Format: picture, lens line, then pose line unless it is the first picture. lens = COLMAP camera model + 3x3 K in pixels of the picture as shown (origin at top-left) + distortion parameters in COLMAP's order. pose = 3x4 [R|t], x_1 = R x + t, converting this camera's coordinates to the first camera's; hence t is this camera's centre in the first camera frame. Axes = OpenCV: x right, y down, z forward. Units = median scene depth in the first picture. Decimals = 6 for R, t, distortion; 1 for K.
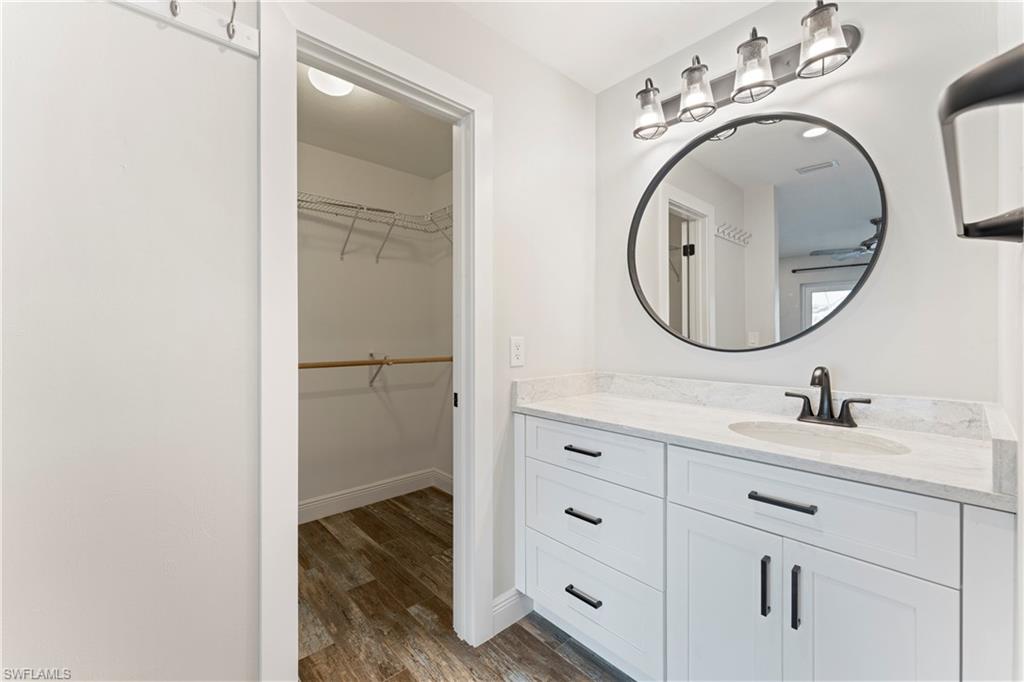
lens RADIAL K [[412.1, 0, 509.5], [0, 412.1, 334.0], [0, 0, 1]] dist [-0.000815, 0.000219]
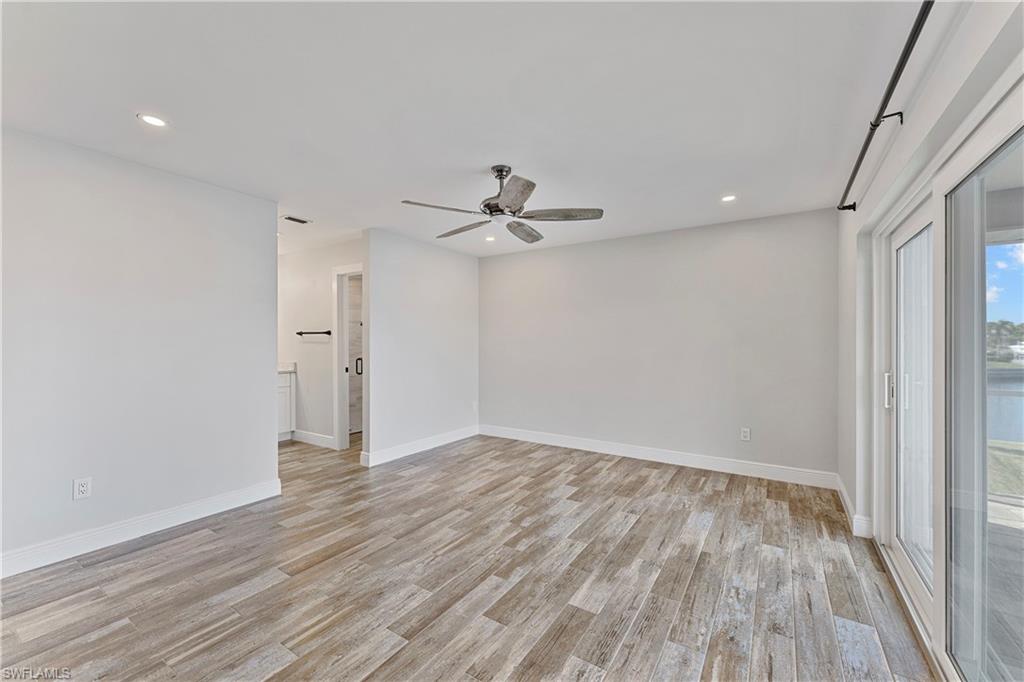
lens RADIAL K [[412.1, 0, 506.0], [0, 412.1, 343.4], [0, 0, 1]] dist [-0.000815, 0.000219]
pose [[-0.264860, 0.006551, 0.964265, -3.202289], [-0.001270, 0.999974, -0.007142, -0.013328], [-0.964286, -0.003116, -0.264845, -0.310341]]
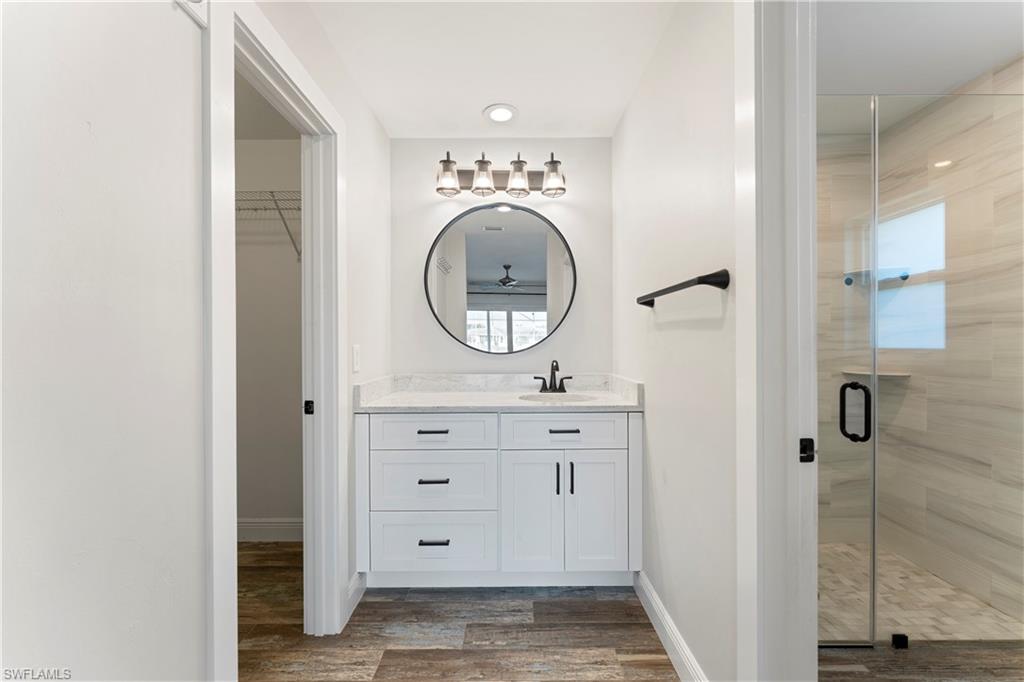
lens RADIAL K [[412.1, 0, 512.7], [0, 412.1, 342.0], [0, 0, 1]] dist [-0.000815, 0.000219]
pose [[0.668114, 0.000652, 0.744059, -0.582497], [-0.000137, 1.000000, -0.000754, 0.000011], [-0.744059, 0.000402, 0.668114, -0.056301]]
